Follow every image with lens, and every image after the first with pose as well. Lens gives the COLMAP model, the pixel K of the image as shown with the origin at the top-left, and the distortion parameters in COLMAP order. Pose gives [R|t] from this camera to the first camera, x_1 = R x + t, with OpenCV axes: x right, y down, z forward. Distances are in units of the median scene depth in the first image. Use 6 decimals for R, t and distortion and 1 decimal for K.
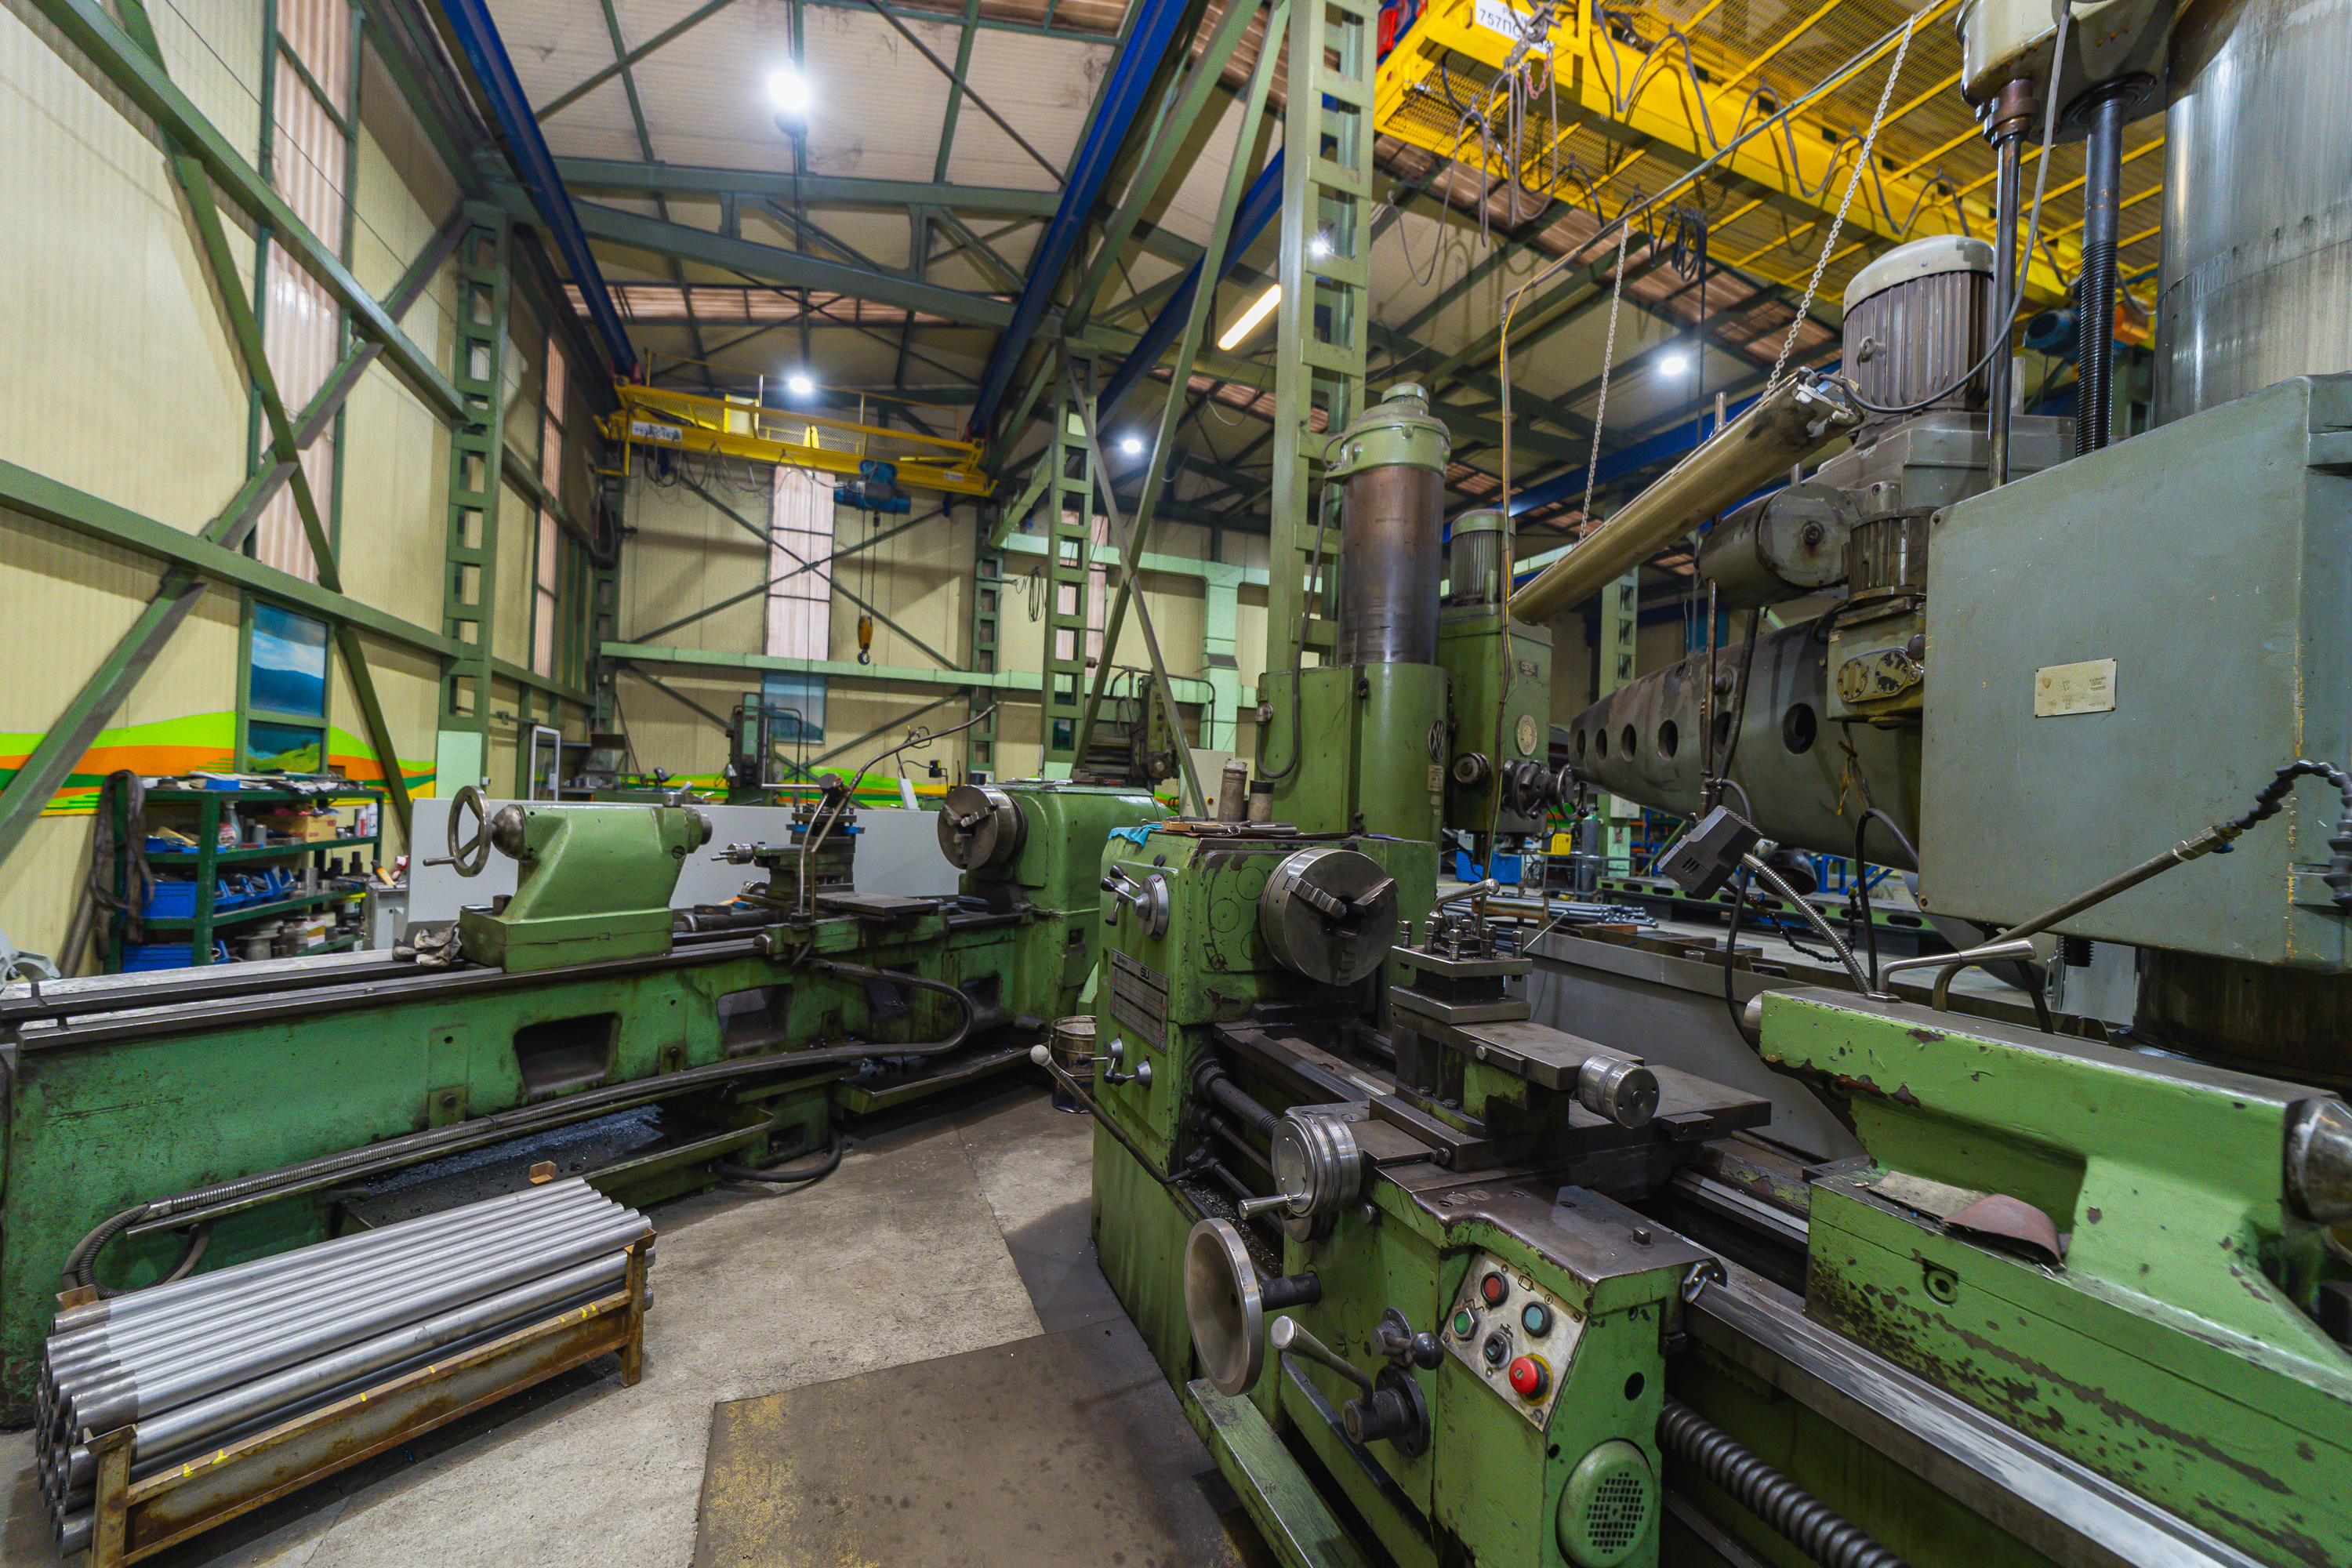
lens RADIAL K [[902.3, 0, 1175.1], [0, 902.3, 792.5], [0, 0, 1]] dist [-0.018843, 0.010956]
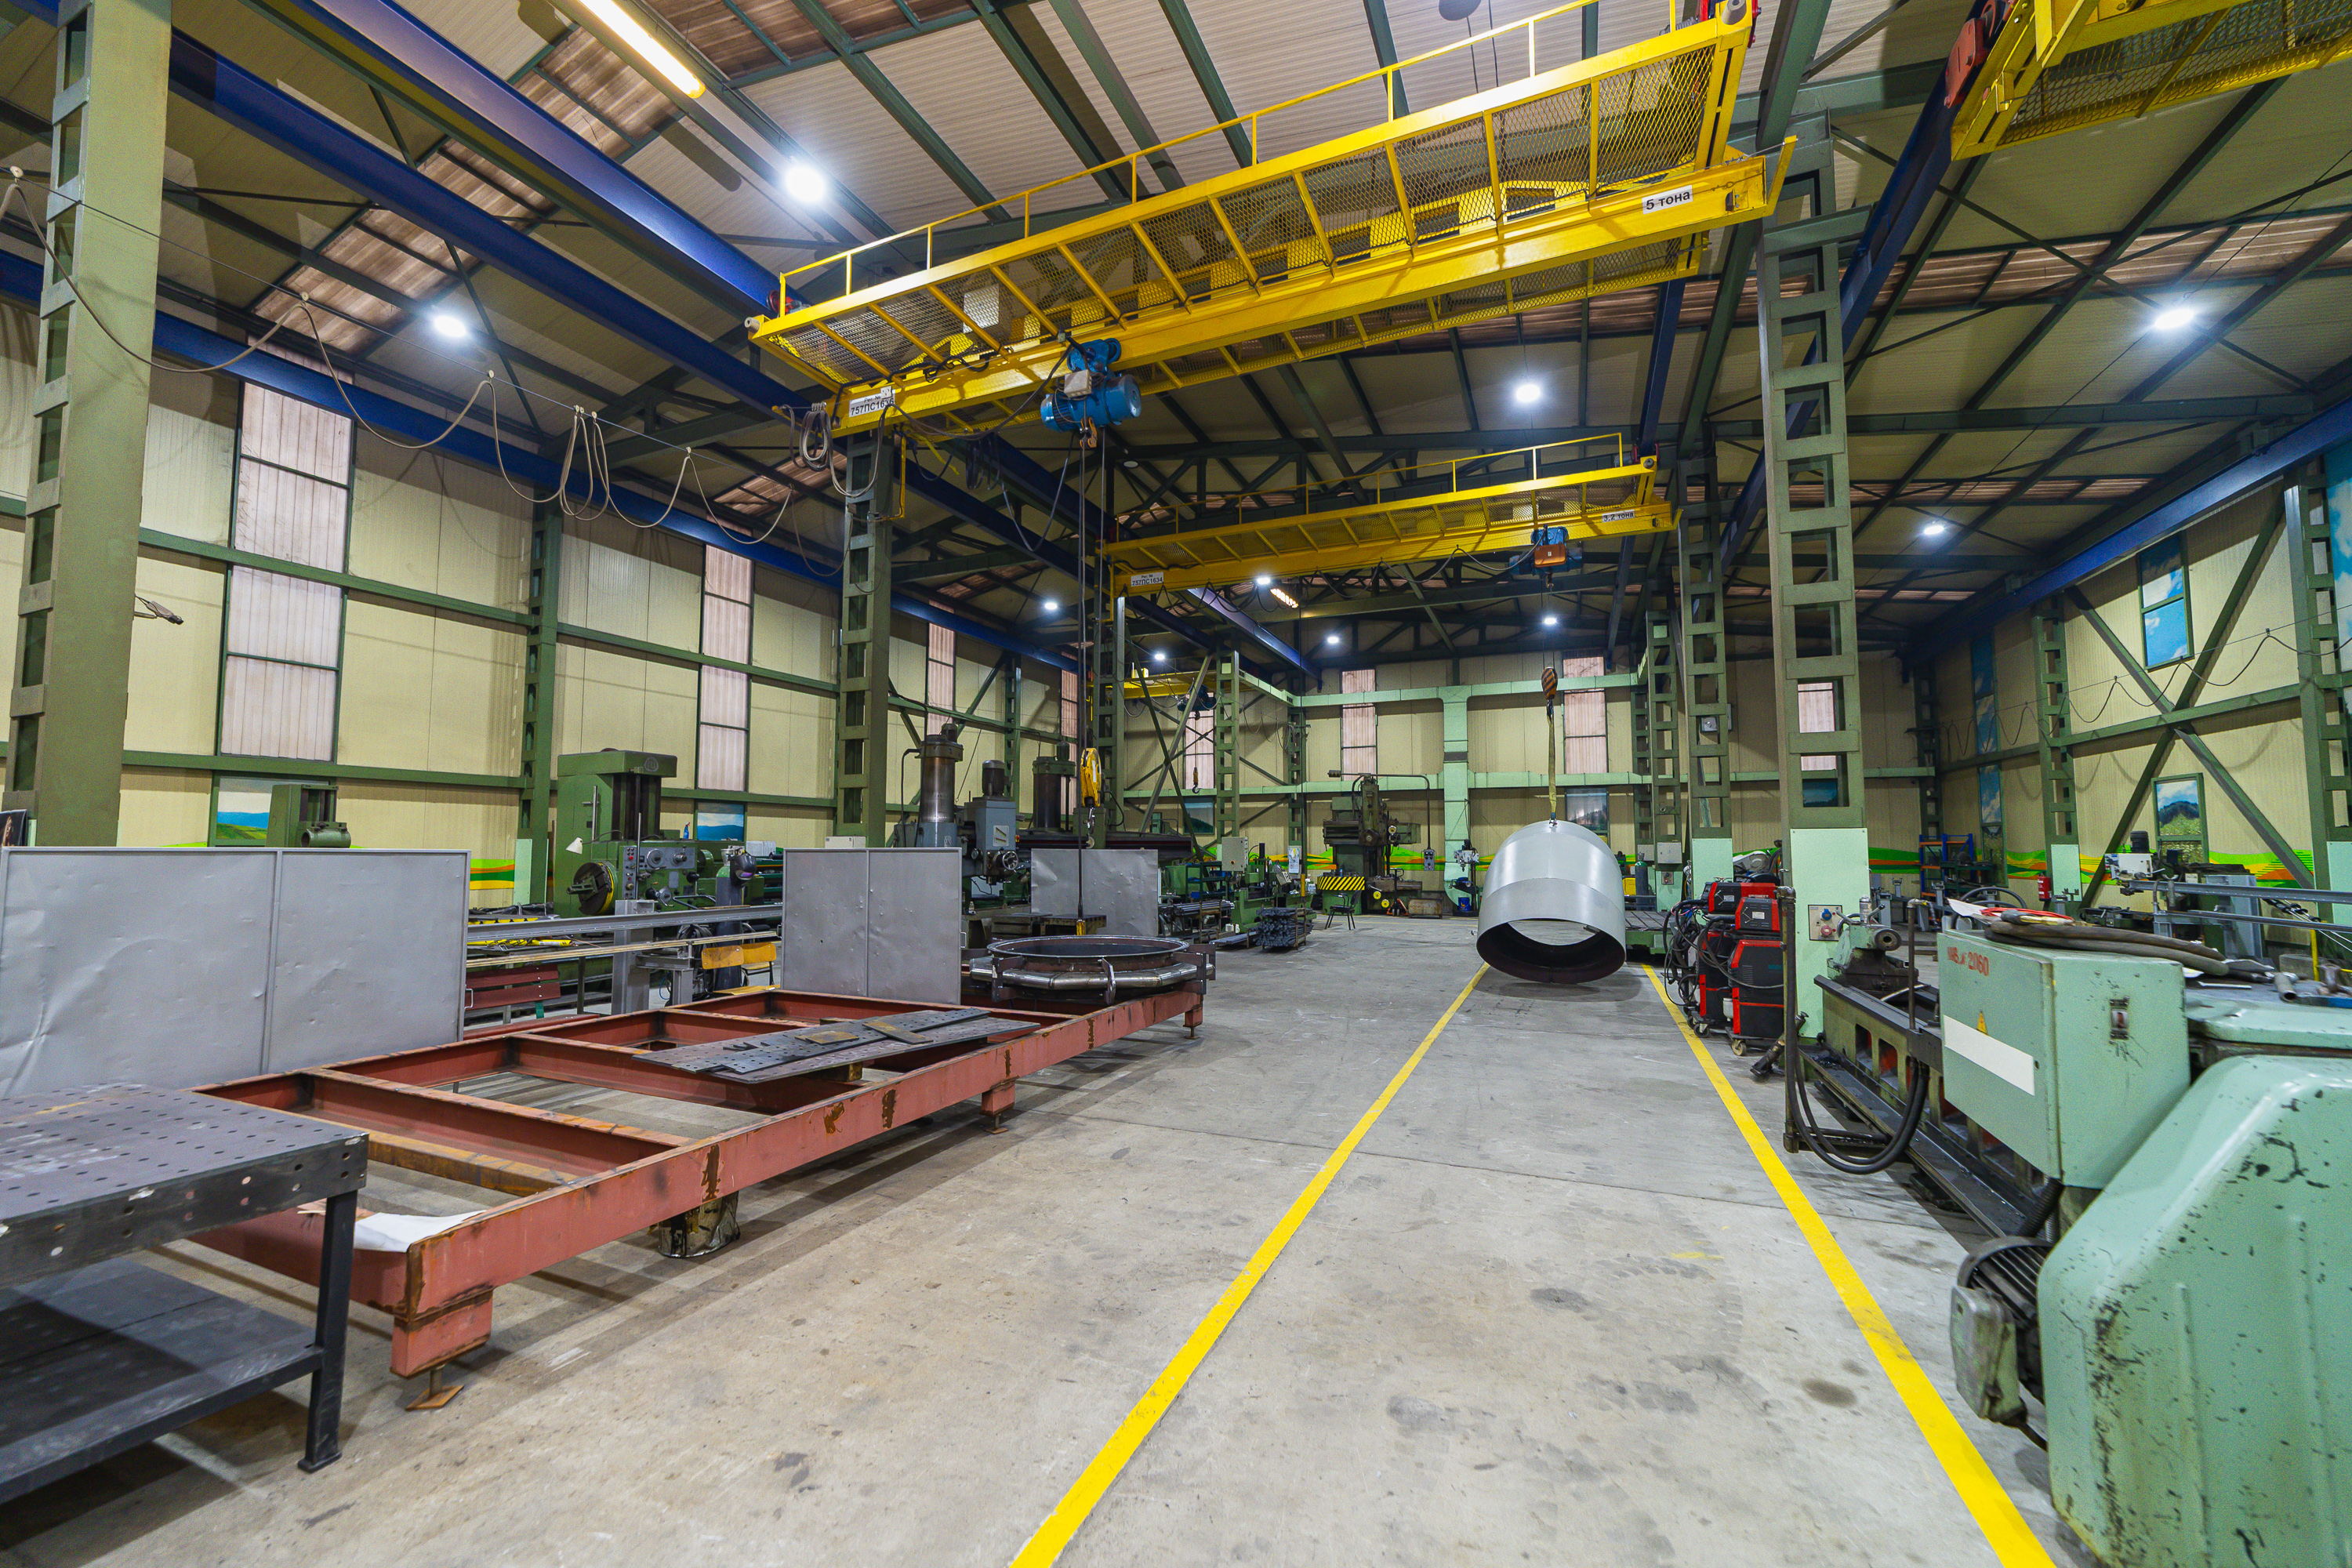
lens RADIAL K [[907.6, 0, 1175.8], [0, 907.6, 793.2], [0, 0, 1]] dist [-0.015924, 0.008509]
pose [[0.700792, -0.083739, -0.708434, 1.356575], [0.034431, 0.995900, -0.083658, 0.020922], [0.712534, 0.034235, 0.700802, -0.504116]]
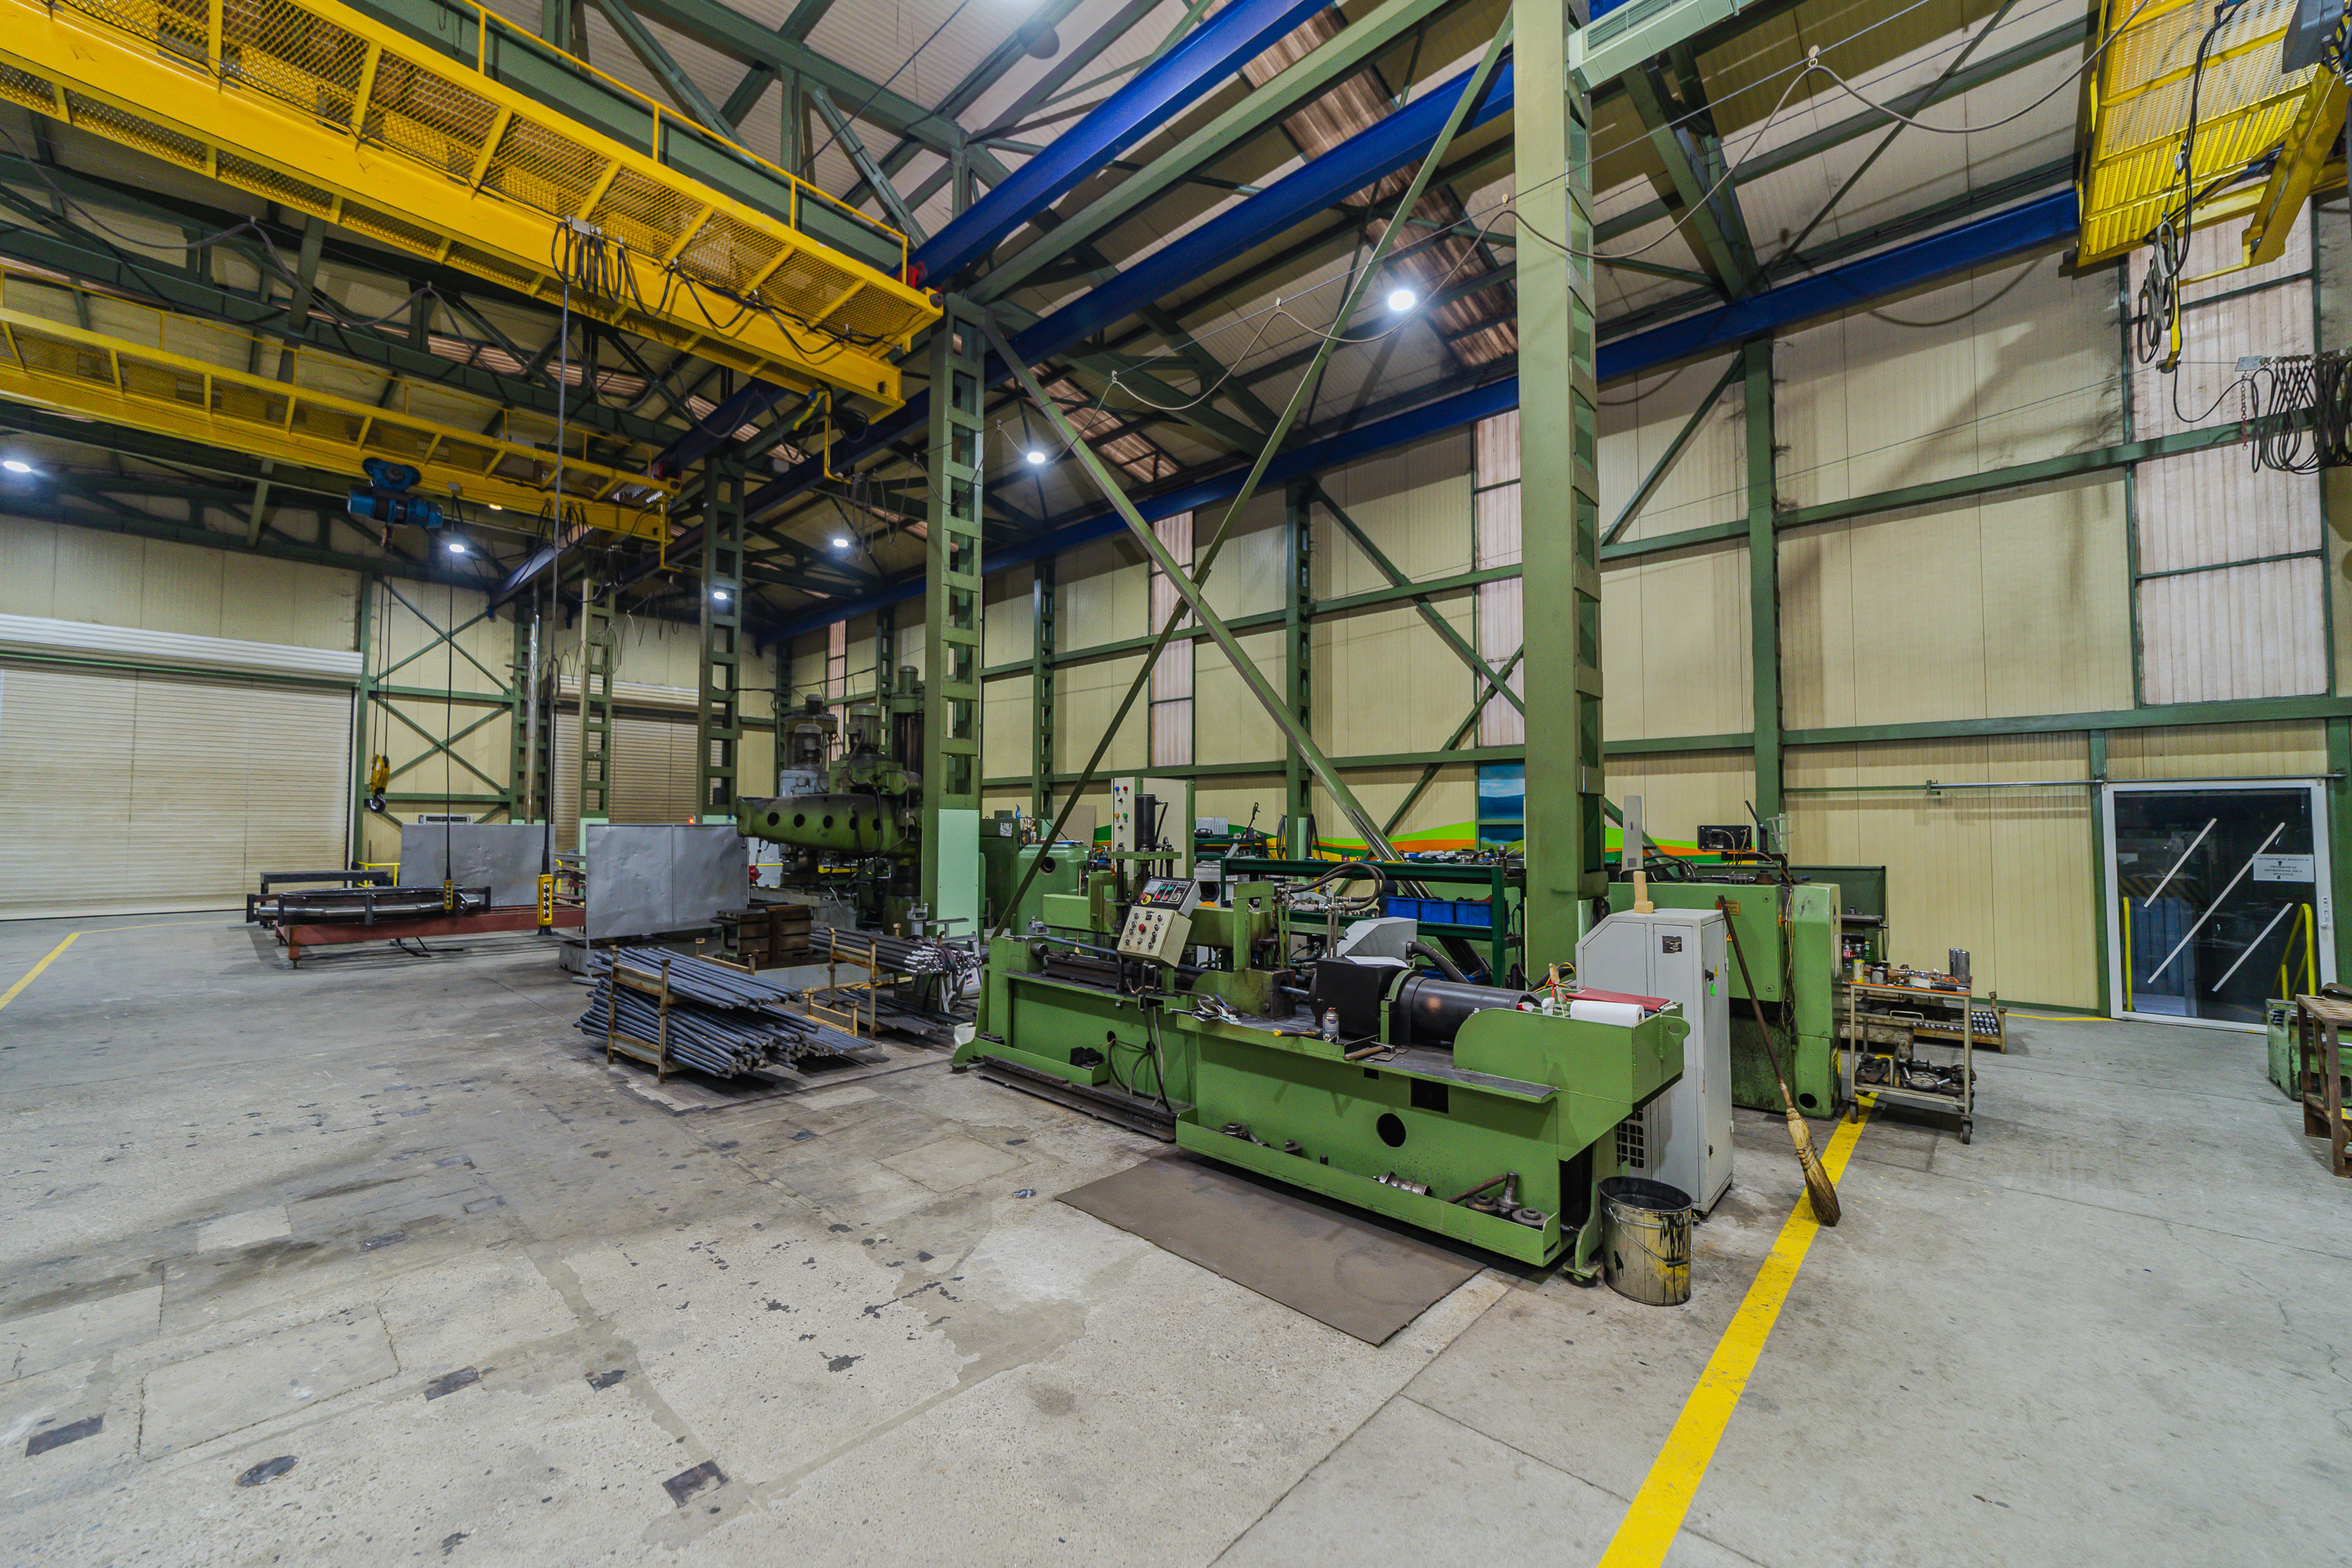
lens RADIAL K [[907.6, 0, 1175.8], [0, 907.6, 793.2], [0, 0, 1]] dist [-0.015924, 0.008509]
pose [[-0.899480, -0.059060, -0.432953, 0.284631], [-0.033410, 0.997219, -0.066623, 0.003960], [0.435683, -0.045461, -0.898951, 1.534787]]
